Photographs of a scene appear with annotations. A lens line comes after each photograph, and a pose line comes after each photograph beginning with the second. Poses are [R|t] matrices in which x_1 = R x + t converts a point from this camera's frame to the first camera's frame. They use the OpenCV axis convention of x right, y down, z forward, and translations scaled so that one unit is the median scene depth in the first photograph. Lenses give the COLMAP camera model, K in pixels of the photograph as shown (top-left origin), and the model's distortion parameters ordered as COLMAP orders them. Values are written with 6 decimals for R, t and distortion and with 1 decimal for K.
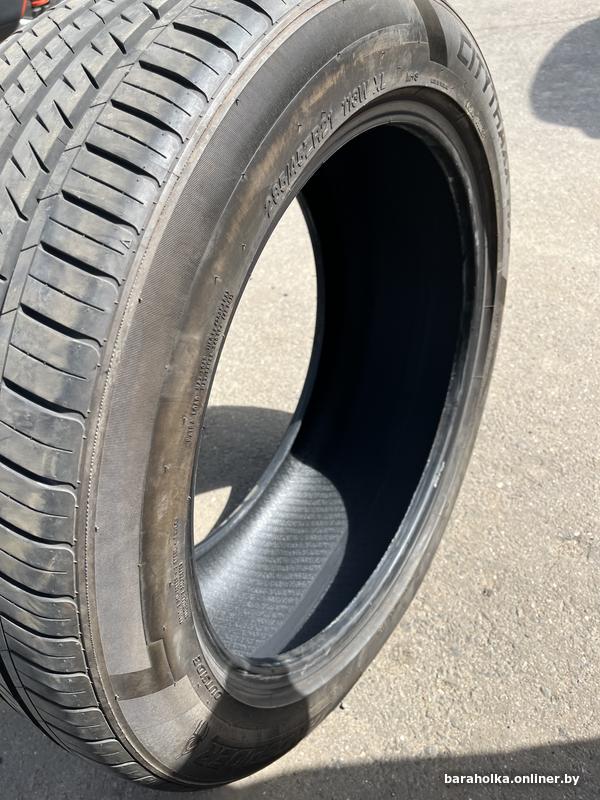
lens RADIAL K [[614.0, 0, 302.7], [0, 614.0, 401.0], [0, 0, 1]] dist [0.063381, -0.107704]
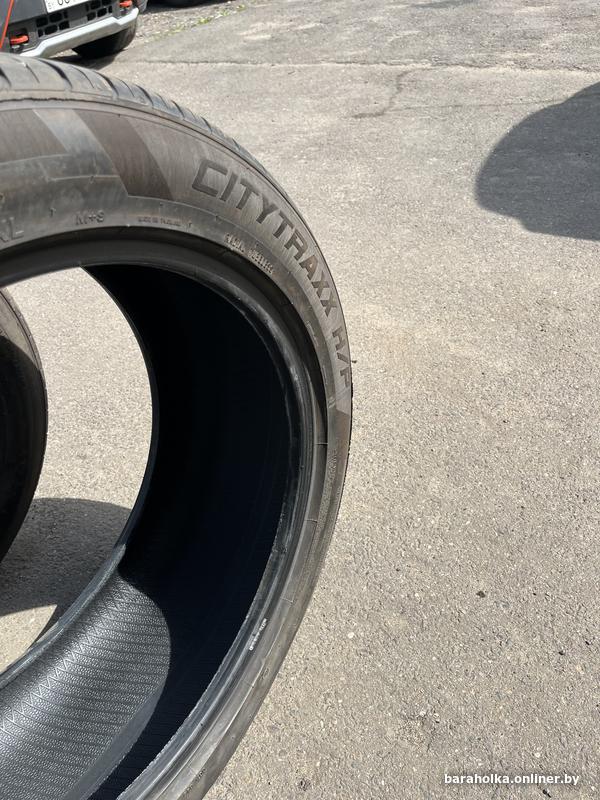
lens RADIAL K [[612.2, 0, 304.4], [0, 612.2, 394.0], [0, 0, 1]] dist [0.063686, -0.083812]
pose [[0.996865, 0.077572, 0.015602, 0.214570], [-0.076217, 0.994339, -0.074033, -0.129898], [-0.021256, 0.072611, 0.997134, 0.119701]]
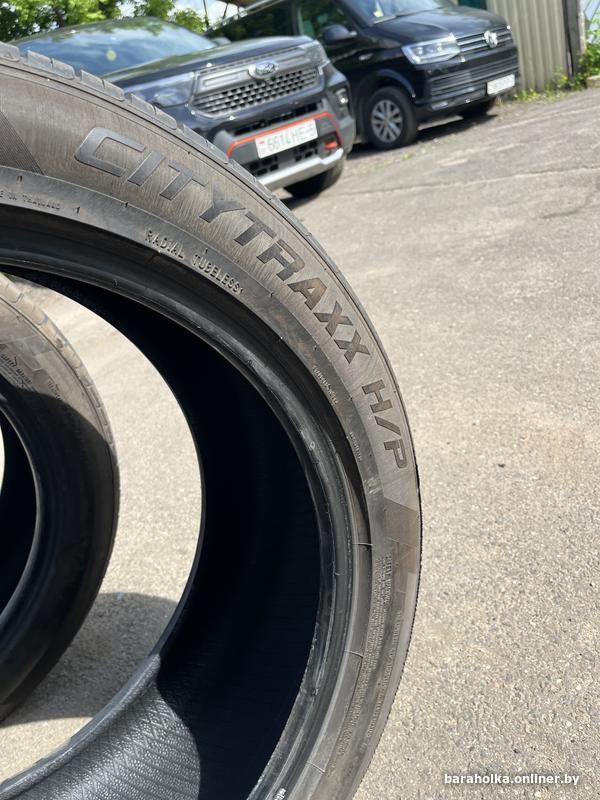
lens RADIAL K [[610.6, 0, 318.8], [0, 610.6, 396.2], [0, 0, 1]] dist [0.063746, -0.092371]
pose [[0.942291, 0.086615, -0.323397, 0.372168], [-0.166406, 0.959355, -0.227919, -0.122038], [0.290511, 0.268582, 0.918405, 0.304566]]
